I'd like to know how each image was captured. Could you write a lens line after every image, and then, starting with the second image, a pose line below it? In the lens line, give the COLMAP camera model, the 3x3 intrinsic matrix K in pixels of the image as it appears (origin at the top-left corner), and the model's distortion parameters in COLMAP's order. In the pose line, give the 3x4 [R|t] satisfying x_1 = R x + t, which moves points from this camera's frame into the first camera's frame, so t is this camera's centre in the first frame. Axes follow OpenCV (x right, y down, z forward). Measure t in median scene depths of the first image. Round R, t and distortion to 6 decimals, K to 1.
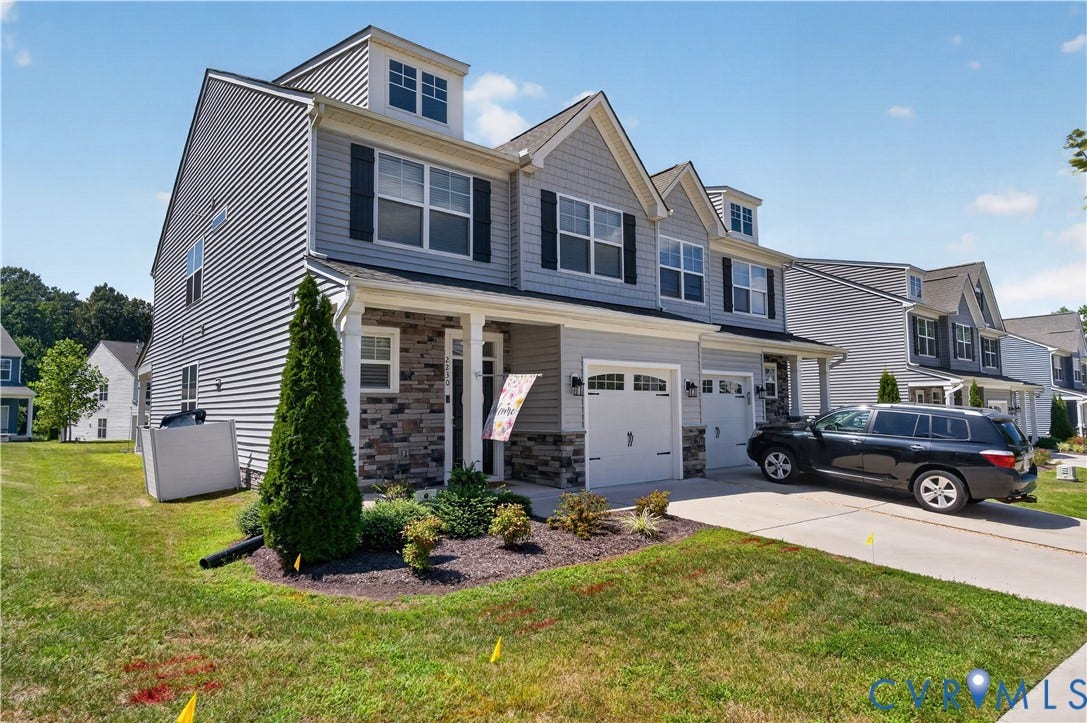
lens RADIAL K [[622.8, 0, 541.3], [0, 622.8, 347.3], [0, 0, 1]] dist [-0.003773, 0.001113]
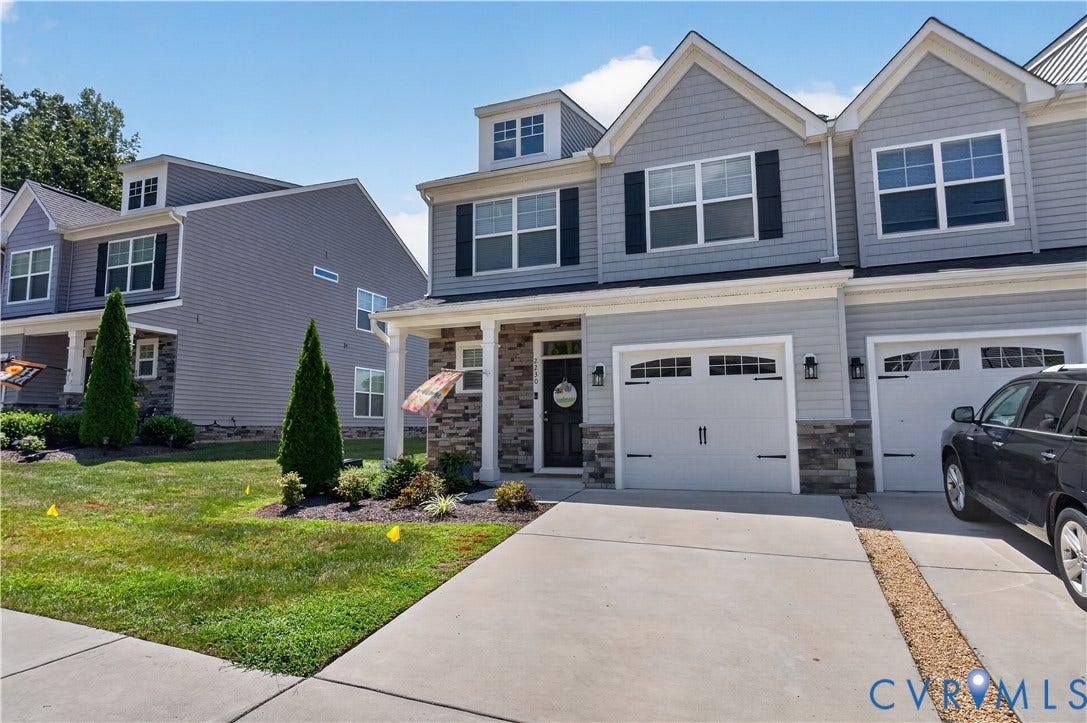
lens RADIAL K [[622.8, 0, 541.3], [0, 622.8, 347.3], [0, 0, 1]] dist [-0.003773, 0.001113]
pose [[0.485105, -0.112580, -0.867179, 0.787139], [0.091406, 0.992774, -0.077752, 0.079364], [0.869665, -0.041547, 0.491890, 0.431945]]
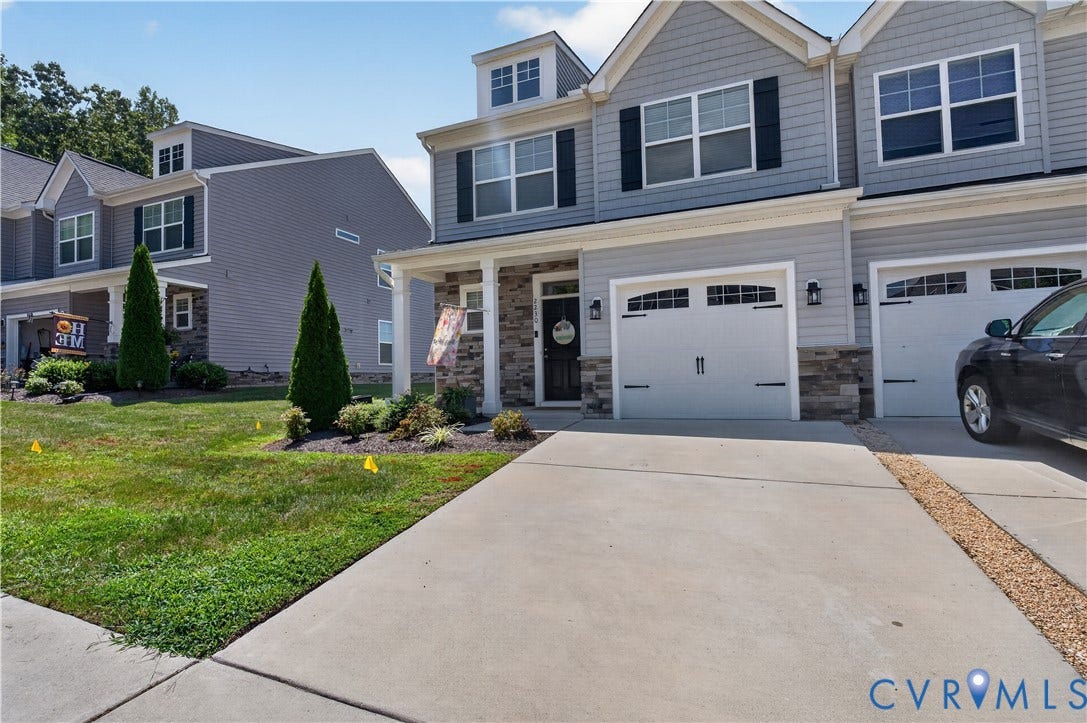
lens RADIAL K [[518.9, 0, 539.3], [0, 518.9, 353.1], [0, 0, 1]] dist [-0.000416, -0.000797]
pose [[0.470279, -0.050157, -0.881092, 0.669455], [0.107518, 0.994203, 0.000792, 0.111472], [0.875944, -0.095106, 0.472945, 0.506778]]
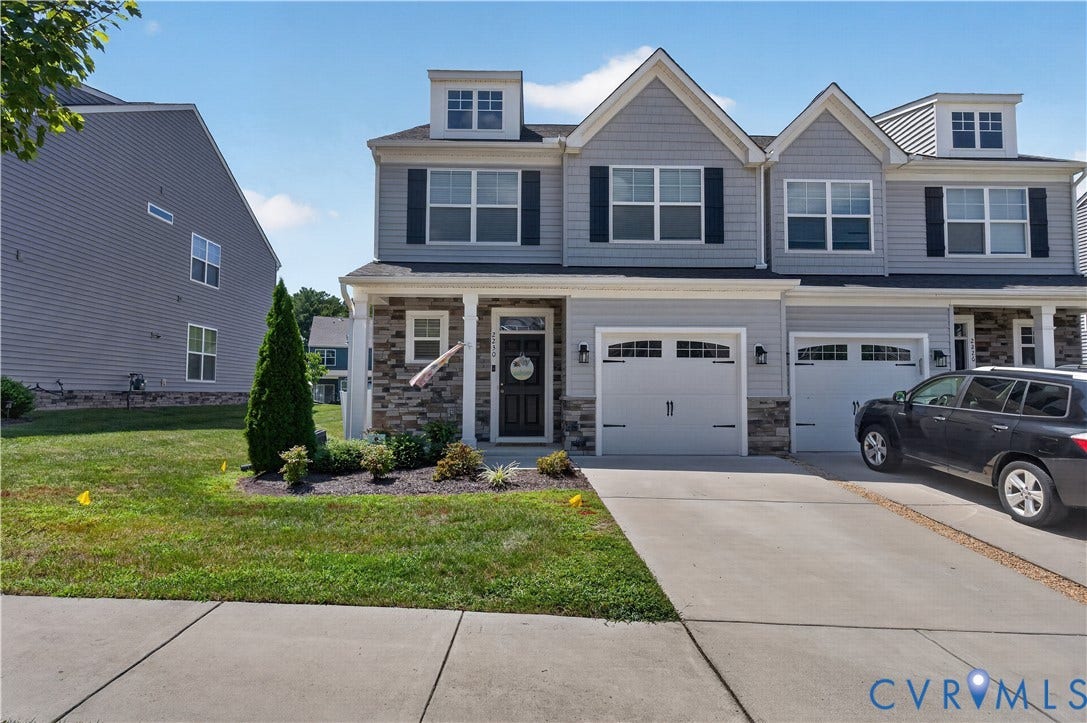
lens RADIAL K [[622.8, 0, 541.3], [0, 622.8, 347.3], [0, 0, 1]] dist [-0.003773, 0.001113]
pose [[0.780424, -0.037724, -0.624111, 0.608753], [0.052002, 0.998636, 0.004664, 0.040347], [0.623084, -0.036095, 0.781322, 0.137654]]
